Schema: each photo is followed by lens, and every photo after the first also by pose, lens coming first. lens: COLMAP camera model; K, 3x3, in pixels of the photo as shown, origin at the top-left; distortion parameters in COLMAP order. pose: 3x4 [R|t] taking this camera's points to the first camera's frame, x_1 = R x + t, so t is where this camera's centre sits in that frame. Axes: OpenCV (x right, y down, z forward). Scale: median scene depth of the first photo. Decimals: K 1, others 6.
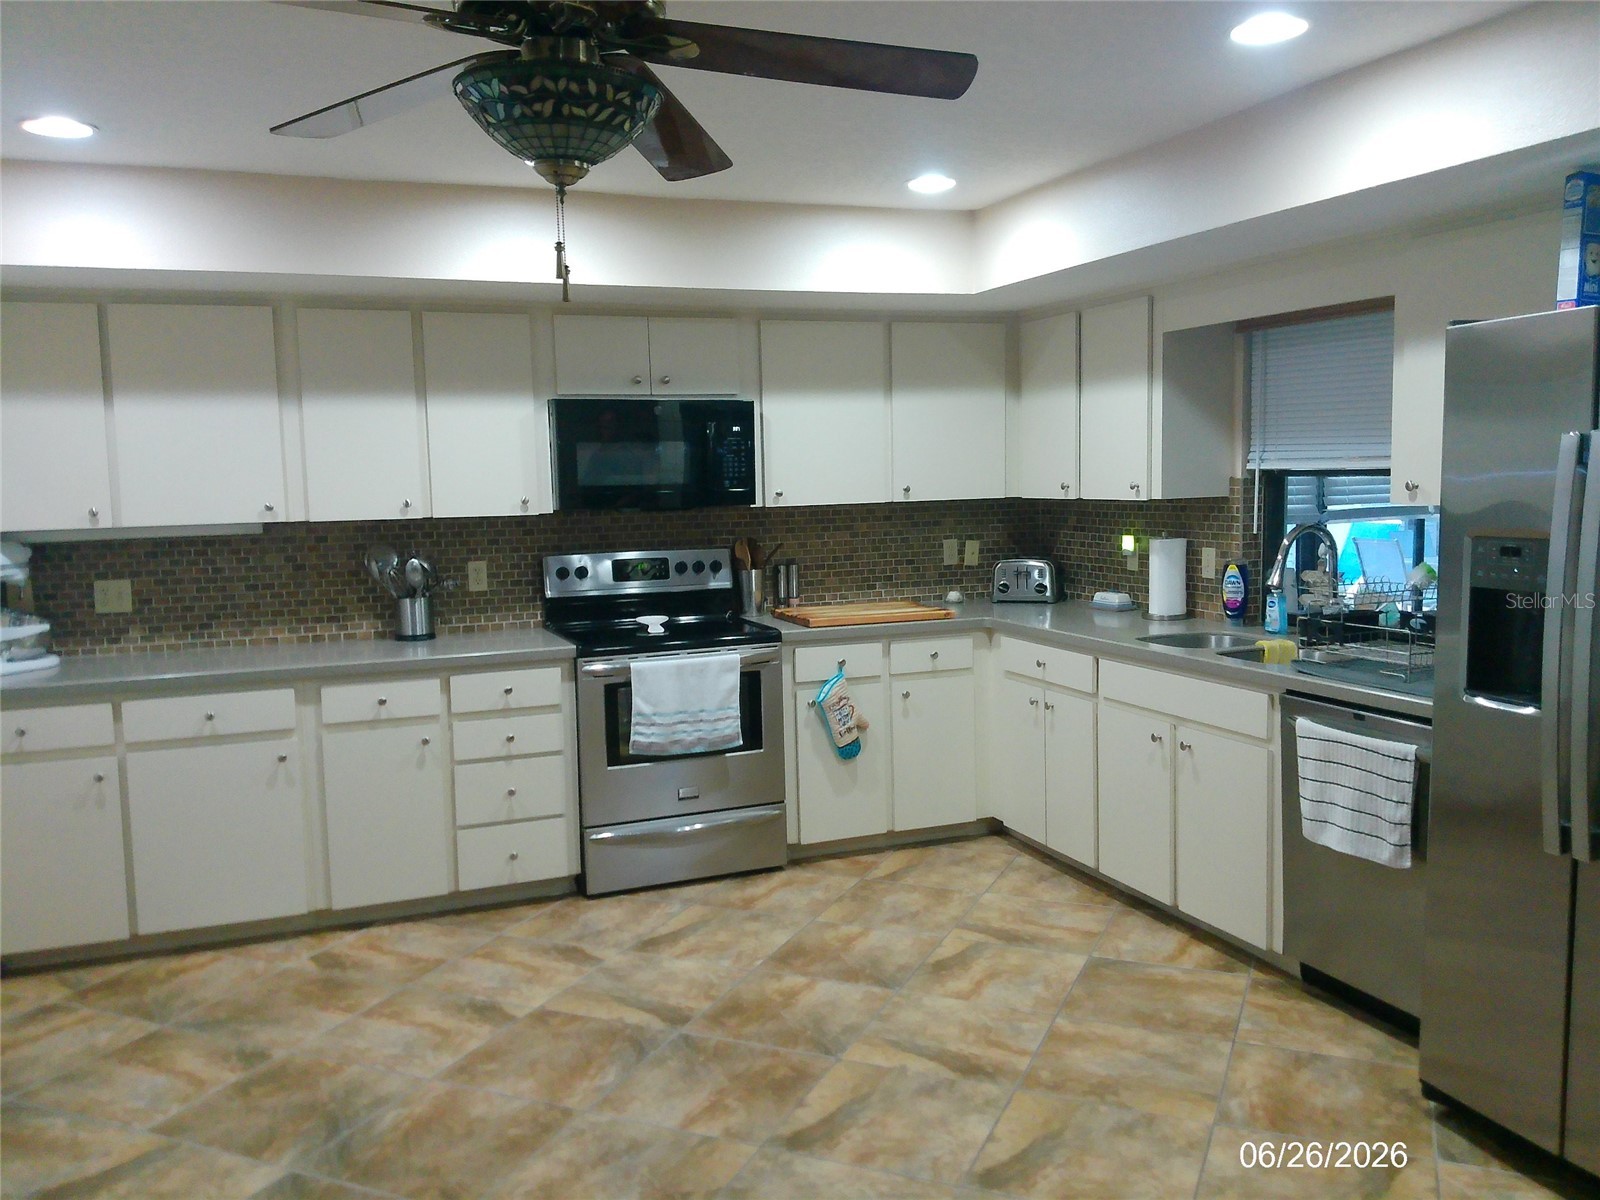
lens RADIAL K [[1314.4, 0, 798.4], [0, 1314.4, 600.5], [0, 0, 1]] dist [0.072785, -0.140517]
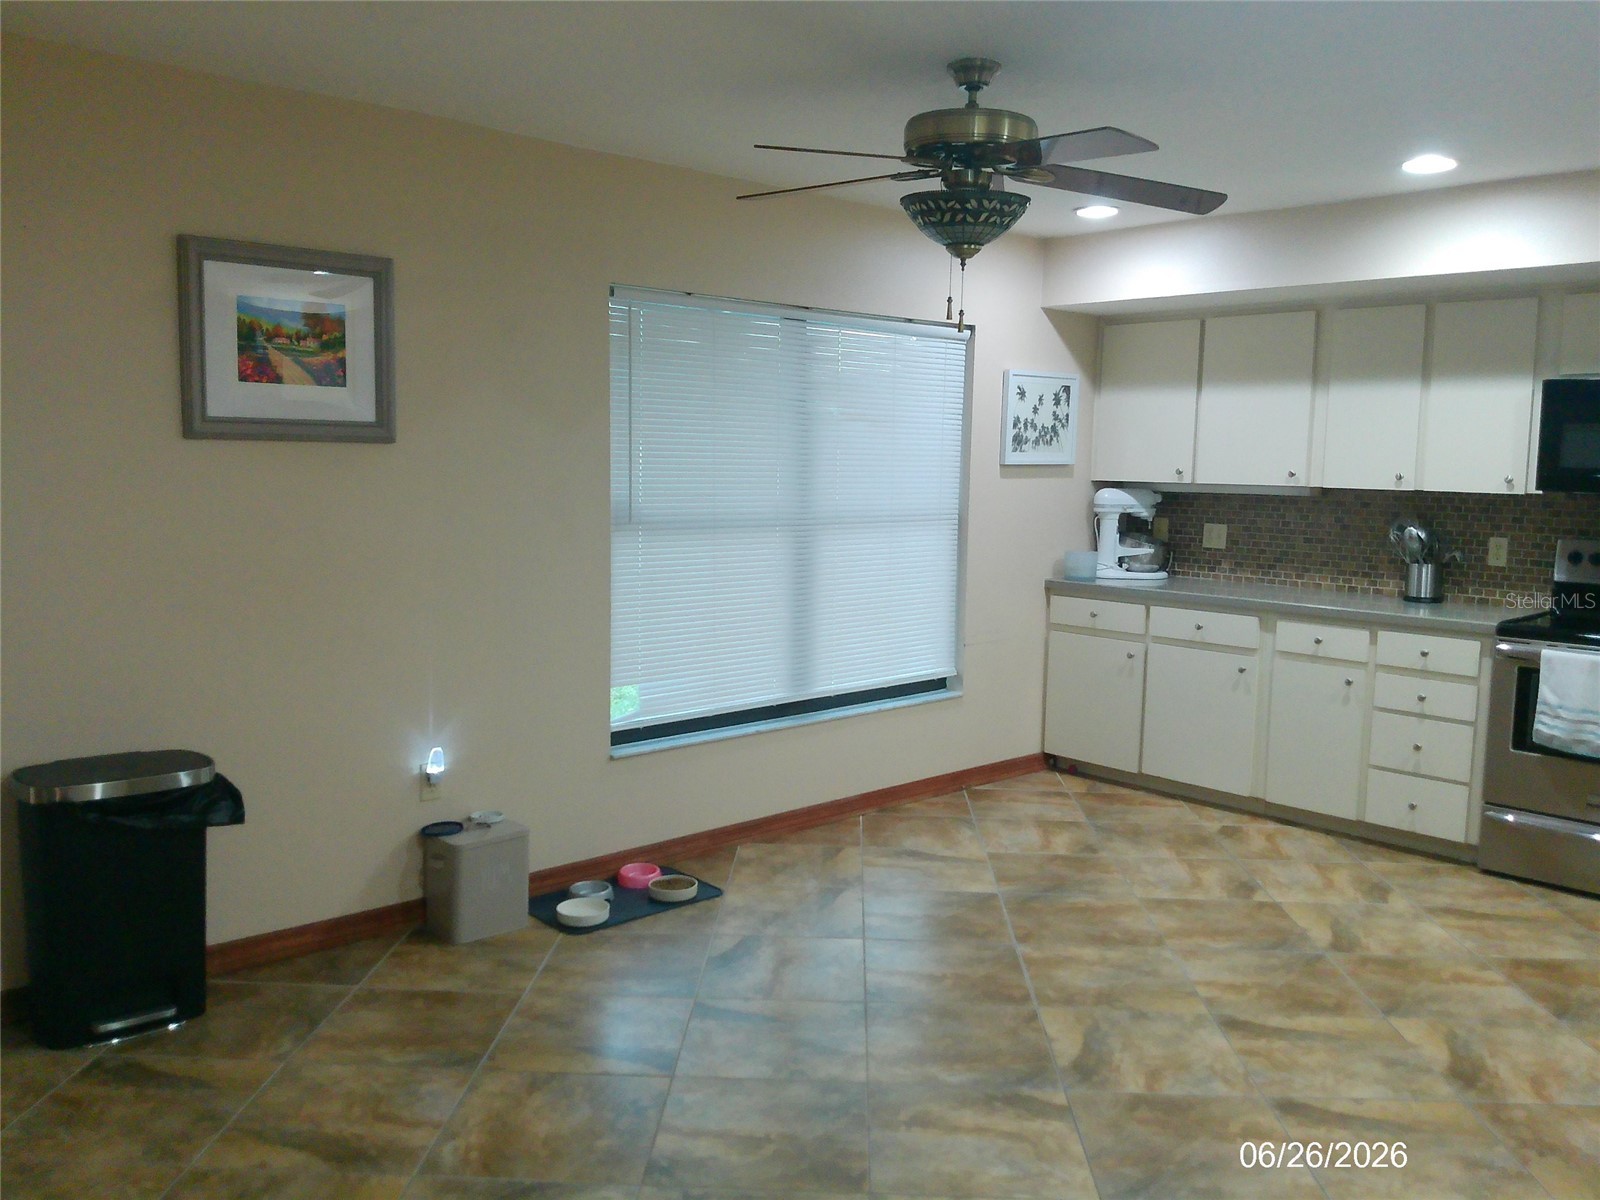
lens RADIAL K [[1314.4, 0, 794.4], [0, 1314.4, 605.4], [0, 0, 1]] dist [0.072785, -0.140517]
pose [[0.354913, 0.136957, -0.924813, 0.622933], [-0.118427, 0.987829, 0.100841, -0.019580], [0.927368, 0.073733, 0.366813, 0.128621]]
